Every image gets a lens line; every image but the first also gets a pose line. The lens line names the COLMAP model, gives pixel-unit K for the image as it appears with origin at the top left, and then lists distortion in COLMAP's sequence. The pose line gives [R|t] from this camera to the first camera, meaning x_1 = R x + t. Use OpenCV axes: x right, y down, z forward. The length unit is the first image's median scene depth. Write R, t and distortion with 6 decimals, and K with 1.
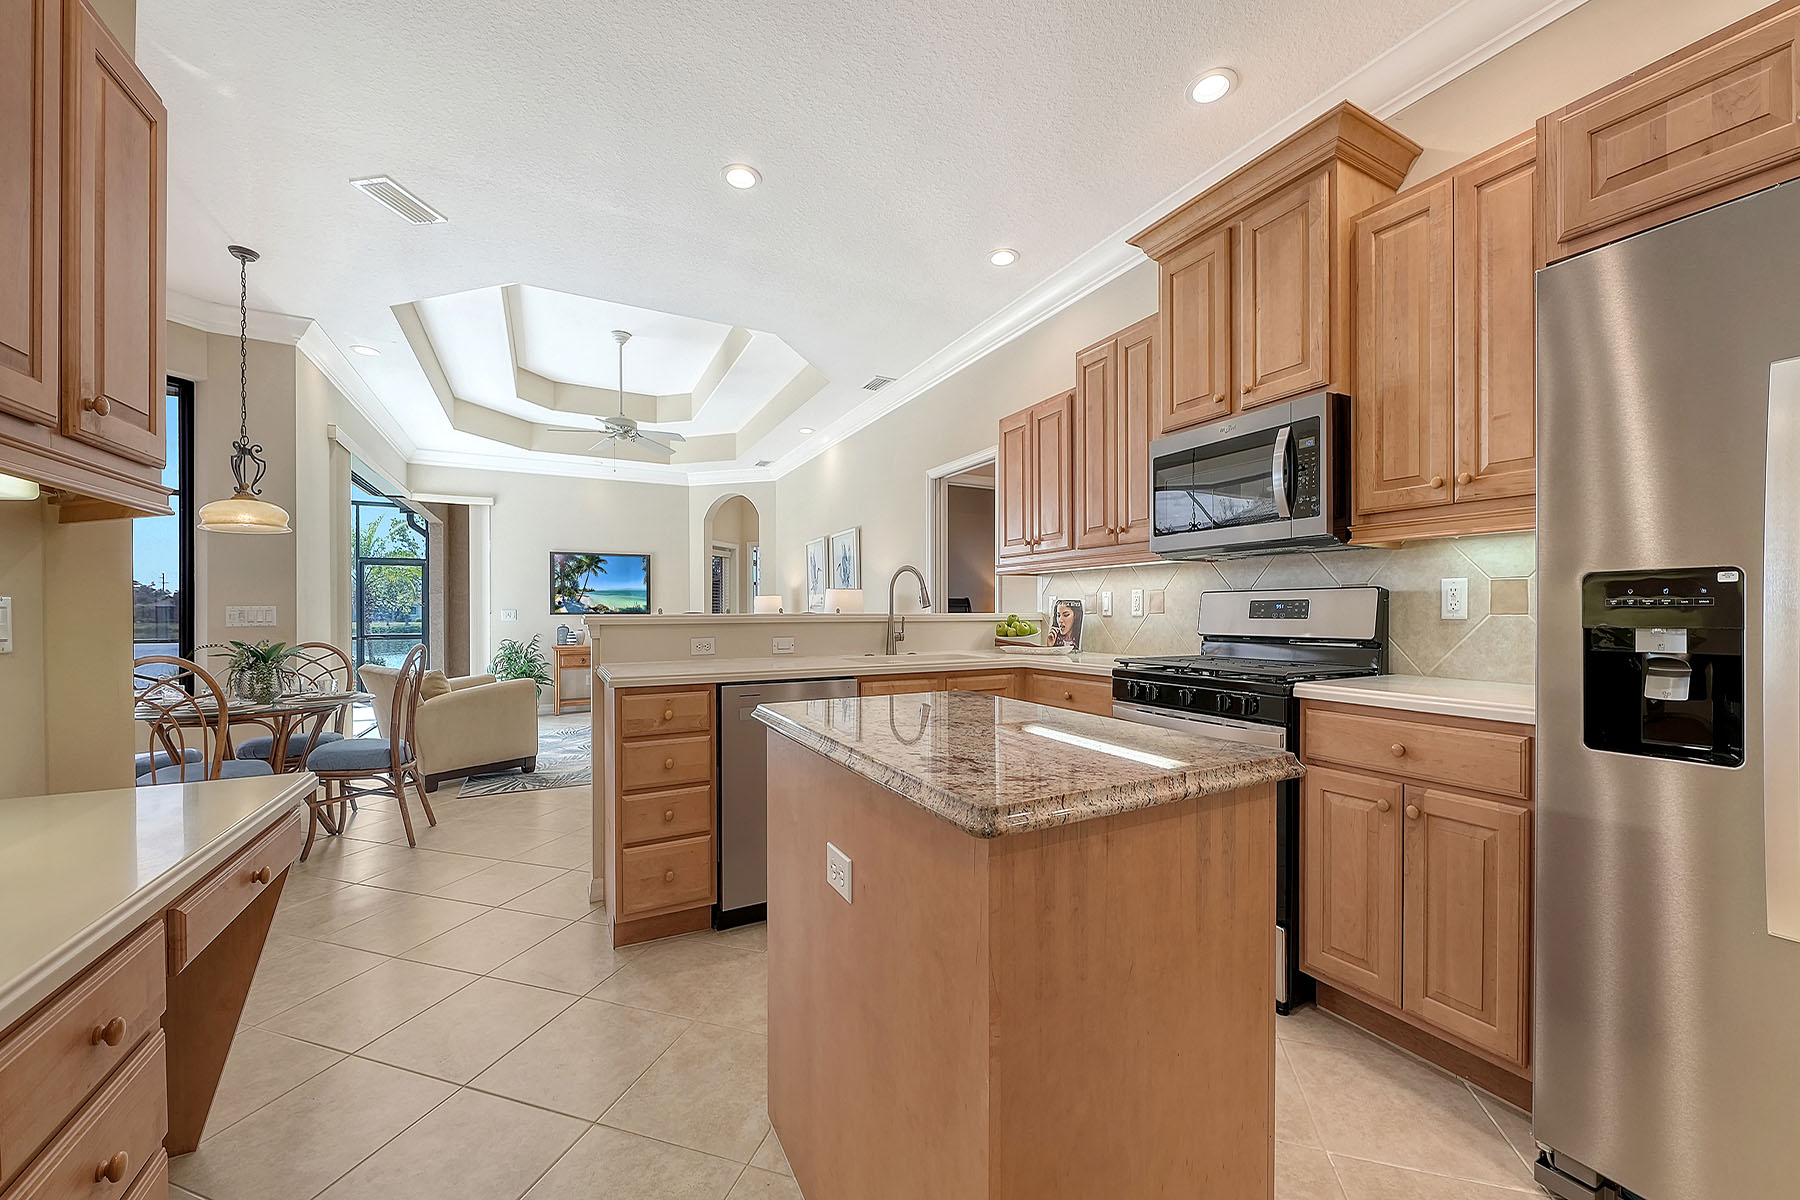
lens RADIAL K [[675.8, 0, 888.6], [0, 675.8, 588.8], [0, 0, 1]] dist [-0.007939, -0.001396]
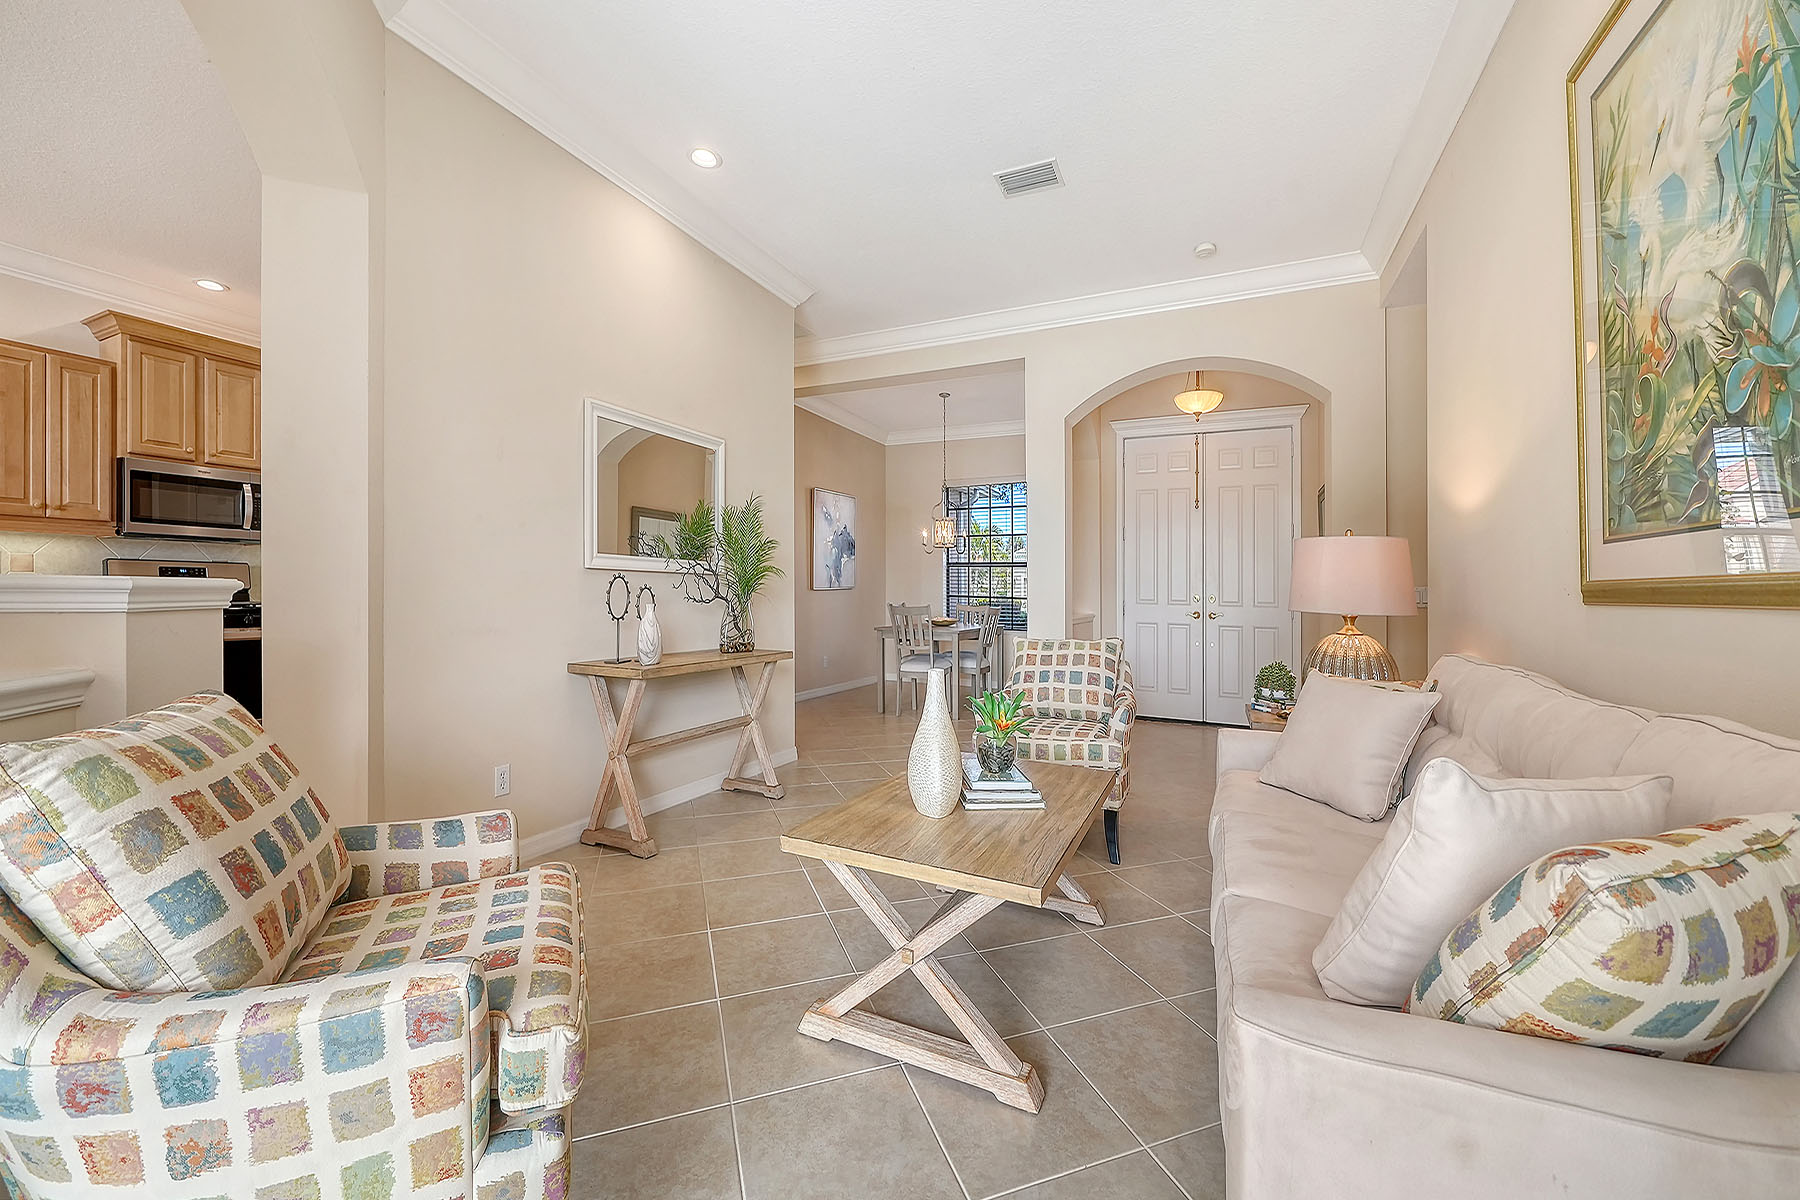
lens RADIAL K [[675.8, 0, 909.2], [0, 675.8, 609.4], [0, 0, 1]] dist [-0.007939, -0.001396]
pose [[-0.635187, -0.026156, 0.771915, -0.987310], [-0.039154, 0.999232, 0.001640, 0.025319], [-0.771365, -0.029182, -0.635723, 0.314021]]
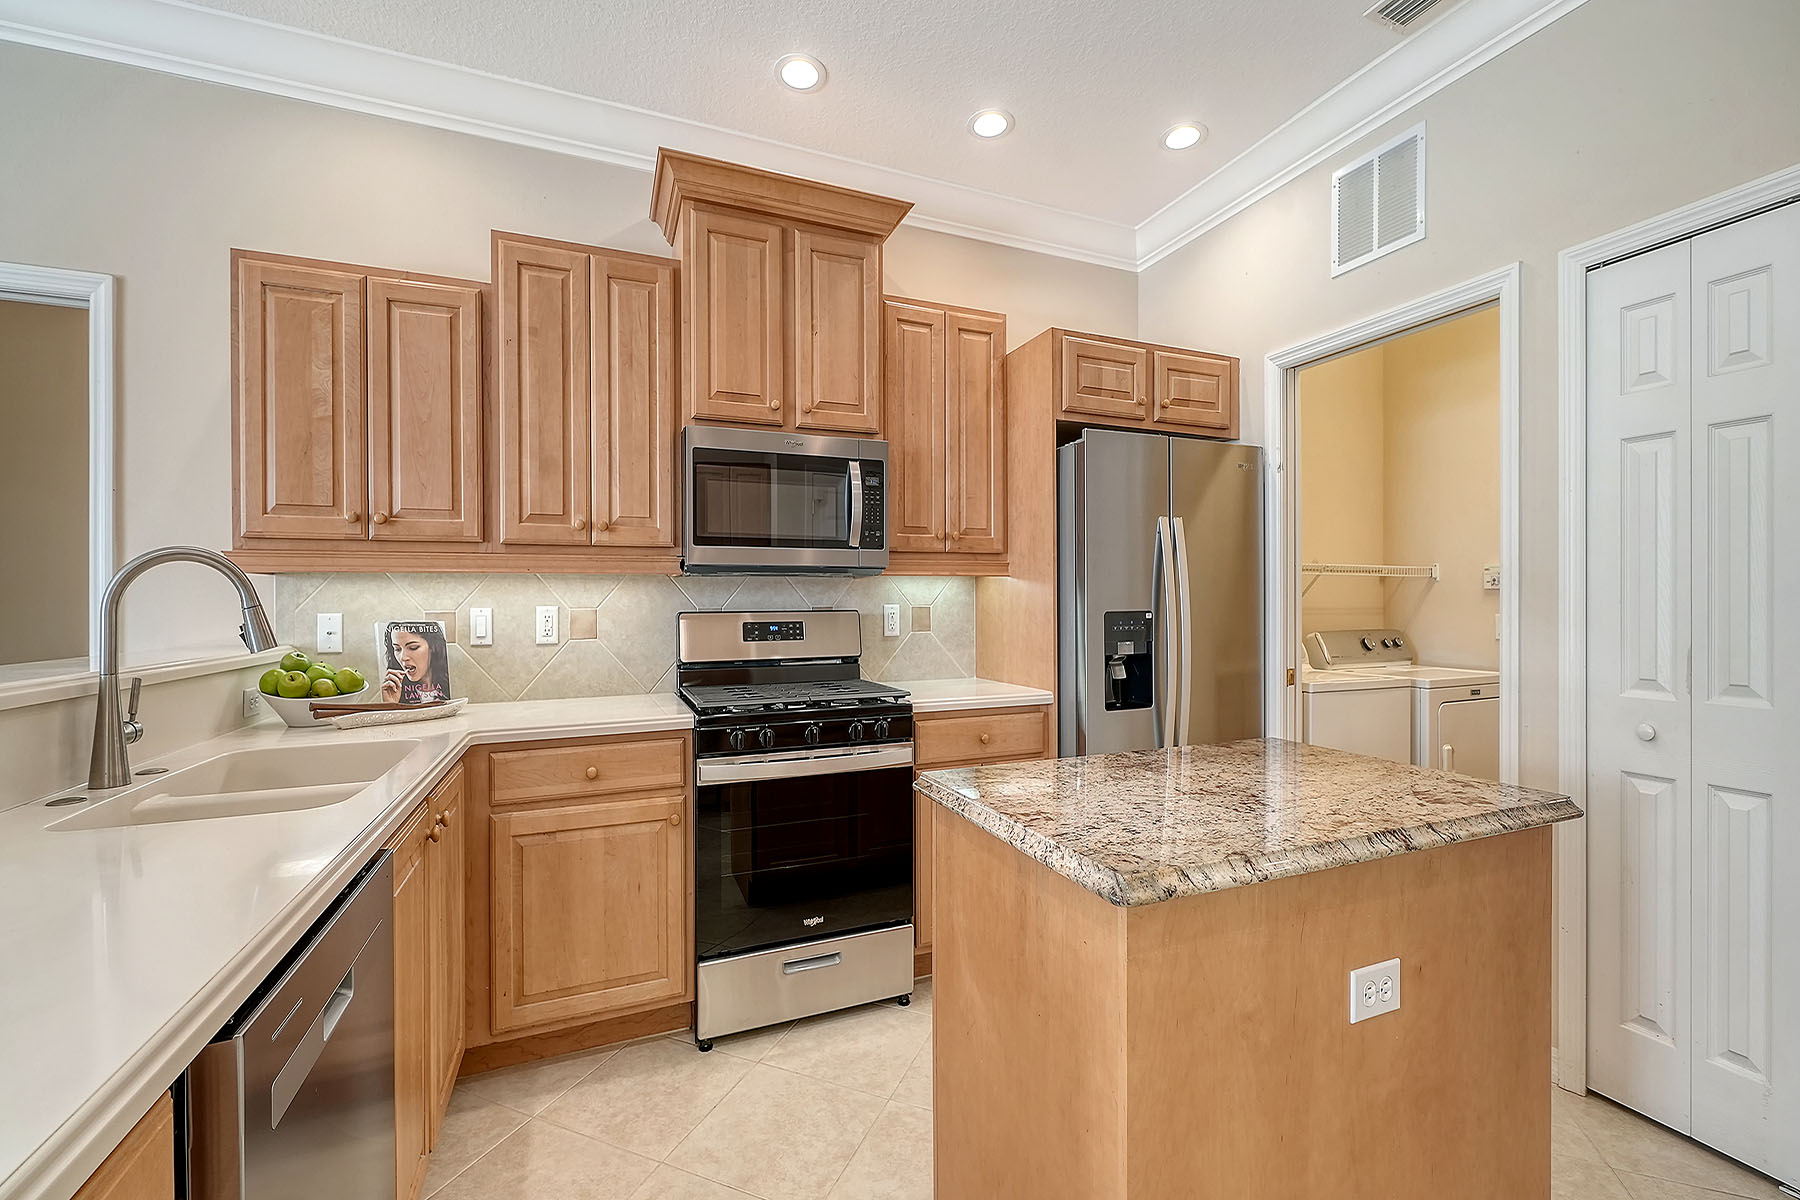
lens RADIAL K [[739.2, 0, 913.1], [0, 739.2, 591.5], [0, 0, 1]] dist [0.002502, -0.000398]
pose [[0.064026, 0.015490, 0.997828, -0.244290], [-0.028319, 0.999505, -0.013699, -0.009197], [-0.997546, -0.027380, 0.064433, 0.356497]]
